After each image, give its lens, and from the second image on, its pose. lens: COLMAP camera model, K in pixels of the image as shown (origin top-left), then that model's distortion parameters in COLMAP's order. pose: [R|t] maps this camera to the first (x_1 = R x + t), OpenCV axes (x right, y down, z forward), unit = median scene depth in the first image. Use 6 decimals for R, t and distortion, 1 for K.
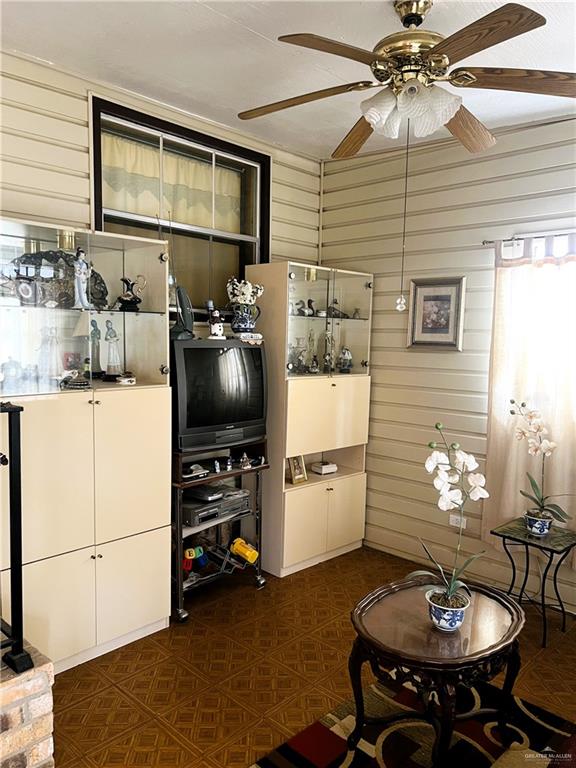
lens RADIAL K [[592.3, 0, 288.6], [0, 592.3, 387.2], [0, 0, 1]] dist [0.007504, 0.002988]
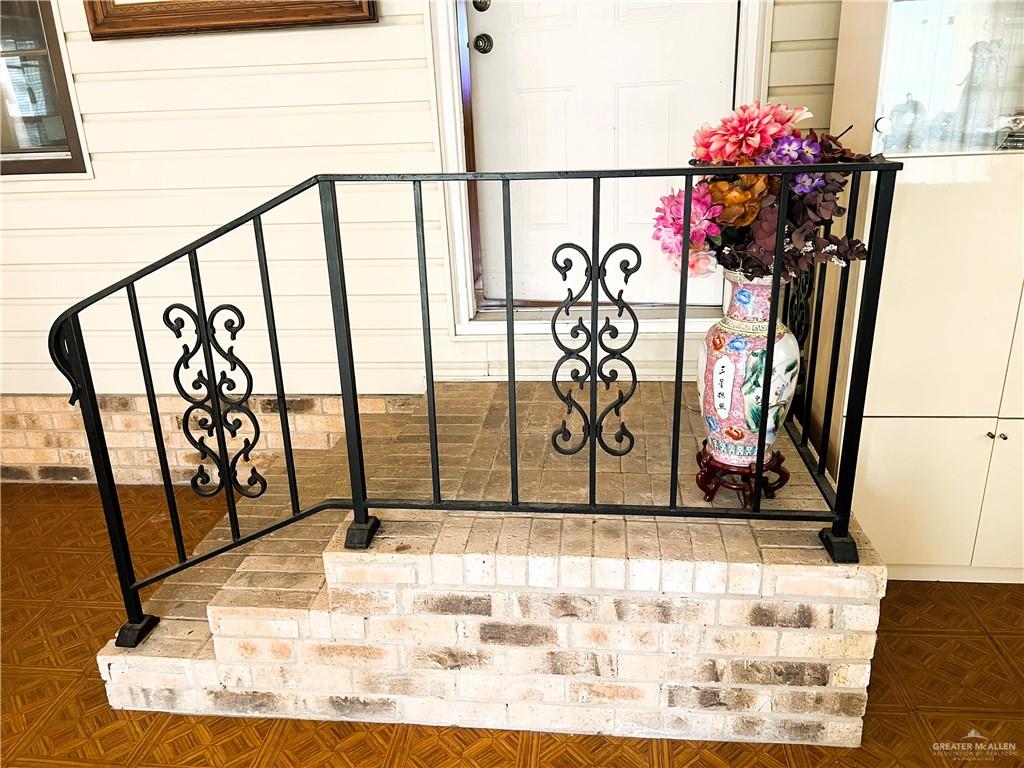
lens RADIAL K [[789.7, 0, 514.1], [0, 789.7, 387.6], [0, 0, 1]] dist [0.007504, 0.002988]
pose [[0.611618, 0.231473, -0.756534, -0.030711], [-0.030970, 0.962514, 0.269458, 0.045715], [0.790547, -0.141375, 0.595860, 0.175510]]
